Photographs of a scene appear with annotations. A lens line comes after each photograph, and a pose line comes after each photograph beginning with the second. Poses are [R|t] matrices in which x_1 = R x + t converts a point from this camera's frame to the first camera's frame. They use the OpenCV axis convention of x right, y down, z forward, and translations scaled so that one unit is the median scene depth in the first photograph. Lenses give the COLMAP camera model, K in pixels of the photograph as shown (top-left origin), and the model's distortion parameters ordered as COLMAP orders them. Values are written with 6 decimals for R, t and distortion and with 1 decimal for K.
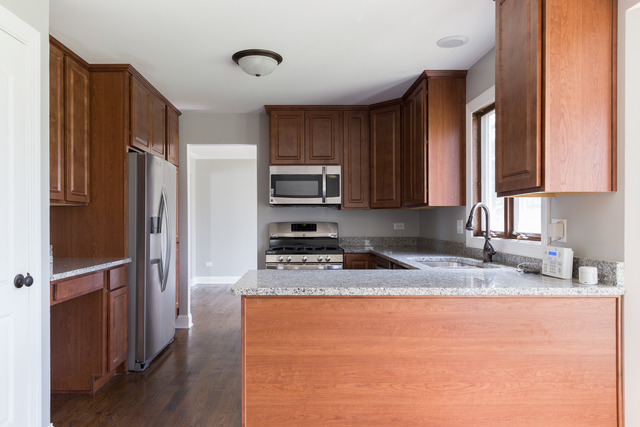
lens RADIAL K [[417.3, 0, 320.0], [0, 417.3, 213.5], [0, 0, 1]] dist [0.006486, 0.001441]
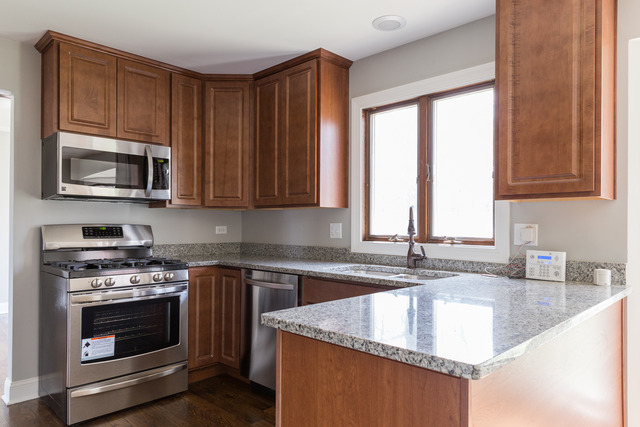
lens RADIAL K [[417.3, 0, 320.0], [0, 417.3, 213.5], [0, 0, 1]] dist [0.006486, 0.001441]
pose [[0.729725, 0.021877, 0.683391, -0.258343], [-0.018737, 0.999752, -0.011997, 0.004827], [-0.683484, -0.004051, 0.729954, 0.294803]]
